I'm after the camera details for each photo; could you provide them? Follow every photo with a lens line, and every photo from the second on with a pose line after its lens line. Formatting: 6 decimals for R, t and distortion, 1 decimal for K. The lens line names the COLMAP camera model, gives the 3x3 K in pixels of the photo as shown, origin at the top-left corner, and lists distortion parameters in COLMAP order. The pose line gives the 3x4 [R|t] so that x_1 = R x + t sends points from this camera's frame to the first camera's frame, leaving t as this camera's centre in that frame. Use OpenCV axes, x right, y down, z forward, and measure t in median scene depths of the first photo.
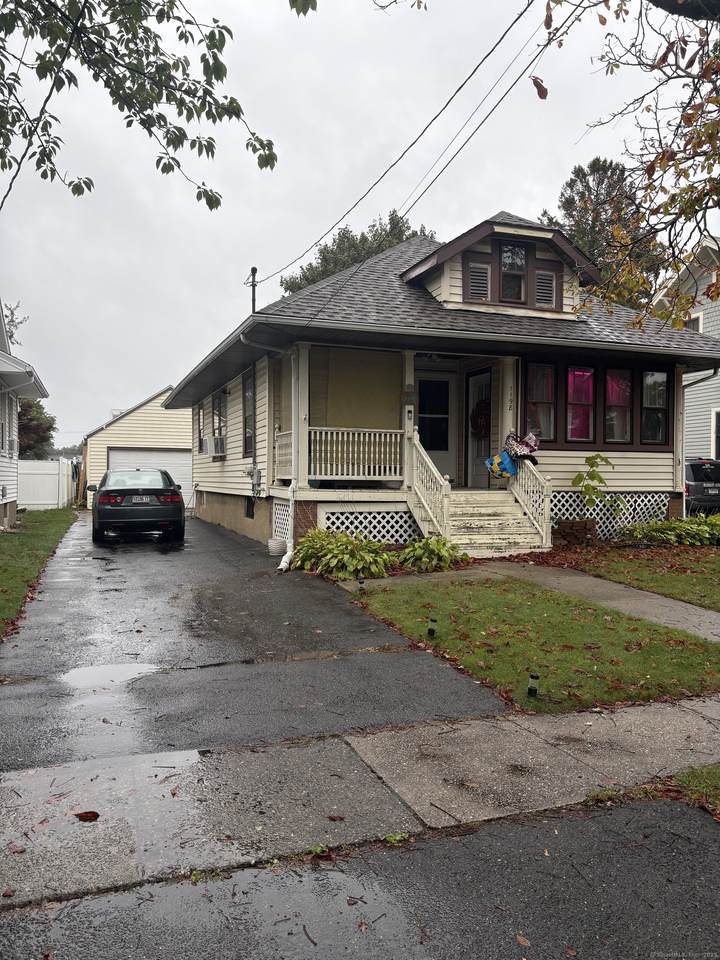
lens RADIAL K [[726.5, 0, 350.0], [0, 726.5, 481.9], [0, 0, 1]] dist [0.038058, -0.021726]
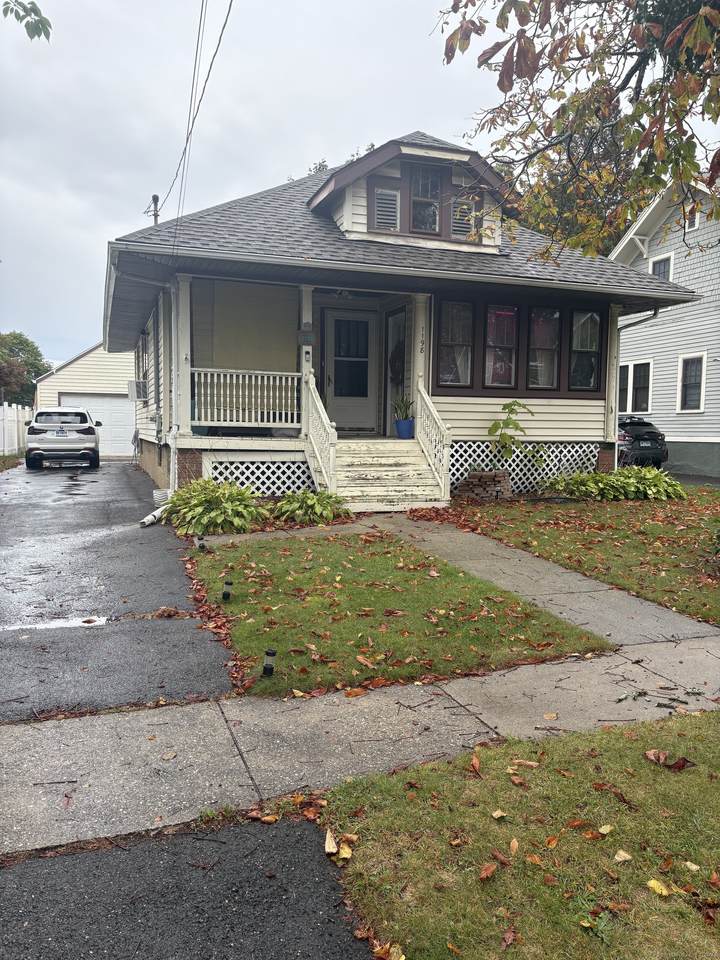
lens RADIAL K [[726.5, 0, 361.8], [0, 726.5, 478.4], [0, 0, 1]] dist [0.038058, -0.021726]
pose [[0.999962, 0.006870, -0.005431, 0.152132], [-0.006510, 0.997946, 0.063729, 0.002735], [0.005858, -0.063691, 0.997952, 0.067017]]
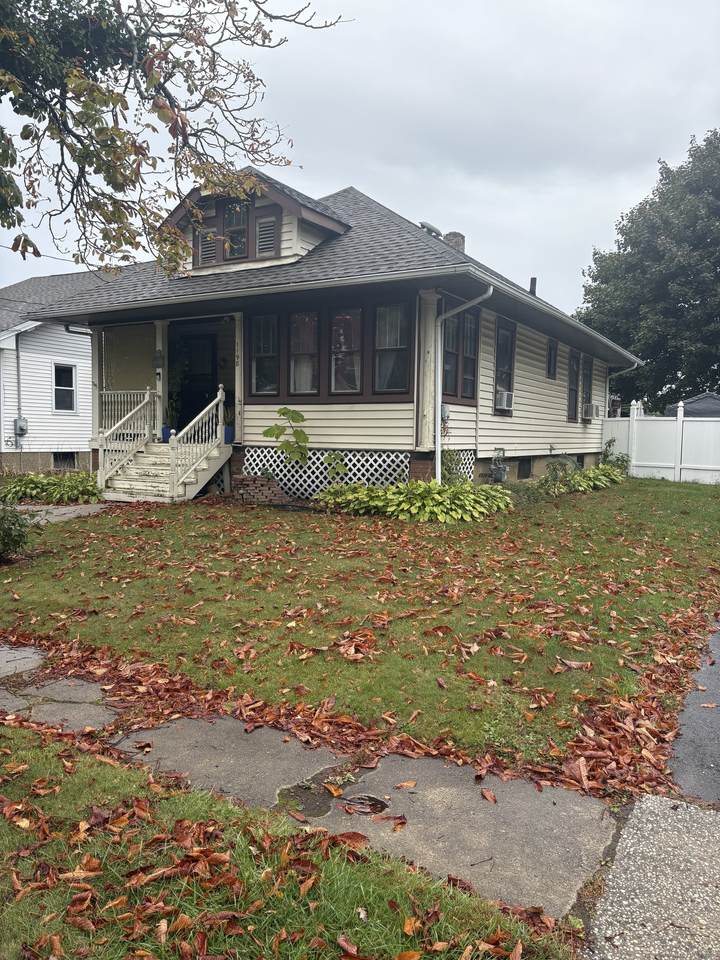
lens RADIAL K [[726.5, 0, 356.6], [0, 726.5, 484.9], [0, 0, 1]] dist [0.038058, -0.021726]
pose [[0.634196, 0.054187, -0.771271, 1.139839], [-0.018520, 0.998320, 0.054911, 0.008807], [0.772950, -0.020541, 0.634134, 0.485750]]
